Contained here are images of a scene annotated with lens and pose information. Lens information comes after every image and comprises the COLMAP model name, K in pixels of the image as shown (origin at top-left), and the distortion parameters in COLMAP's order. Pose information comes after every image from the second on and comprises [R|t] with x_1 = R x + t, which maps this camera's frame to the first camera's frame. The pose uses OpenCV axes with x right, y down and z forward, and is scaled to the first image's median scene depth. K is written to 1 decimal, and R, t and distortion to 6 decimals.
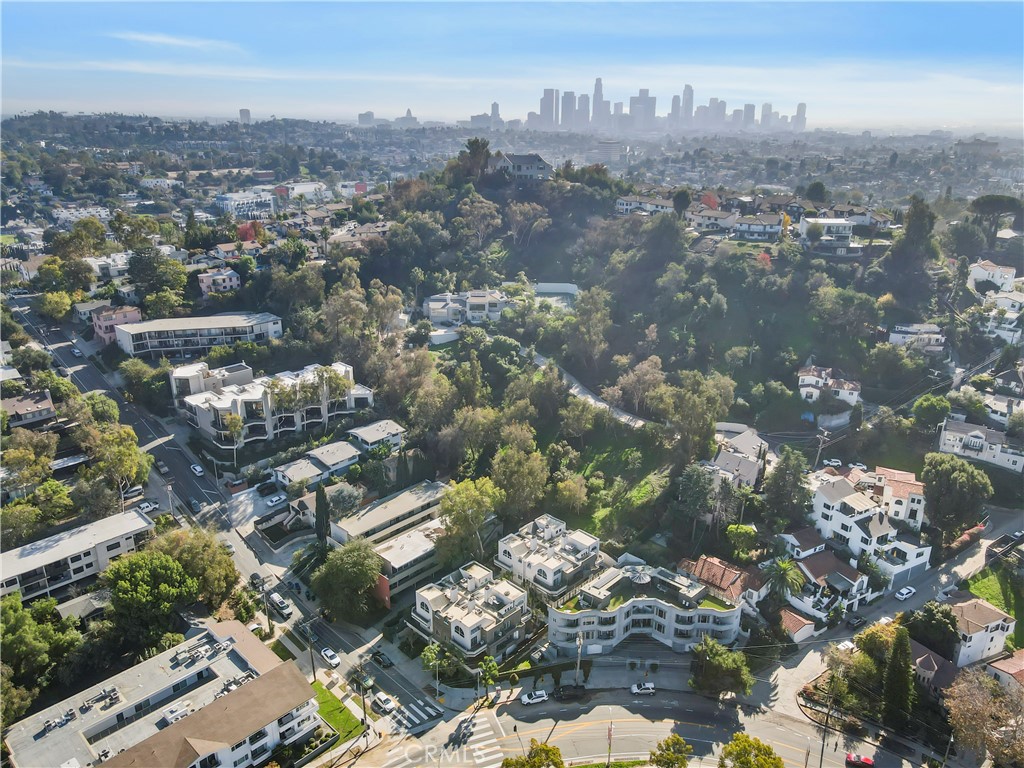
lens RADIAL K [[744.0, 0, 529.7], [0, 744.0, 385.6], [0, 0, 1]] dist [0.028553, 0.003575]
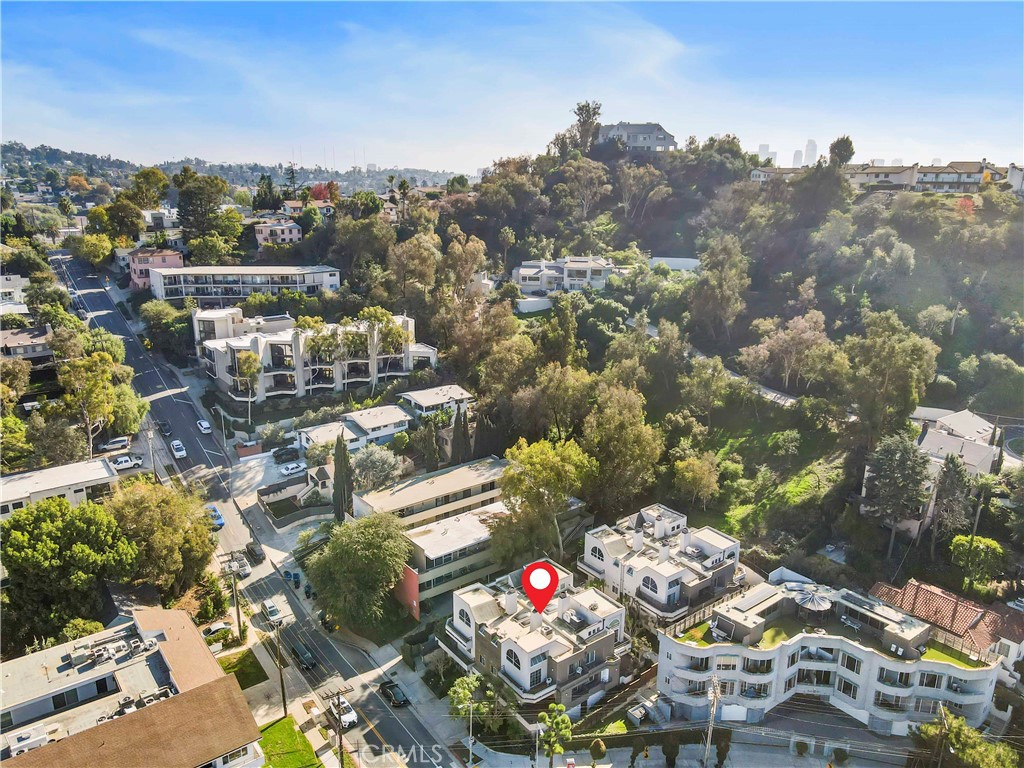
lens RADIAL K [[744.0, 0, 529.7], [0, 744.0, 385.6], [0, 0, 1]] dist [0.028553, 0.003575]
pose [[0.989126, 0.041609, -0.141064, -0.002009], [-0.052454, 0.995874, -0.074054, 0.119007], [0.137401, 0.080648, 0.987227, 0.297315]]
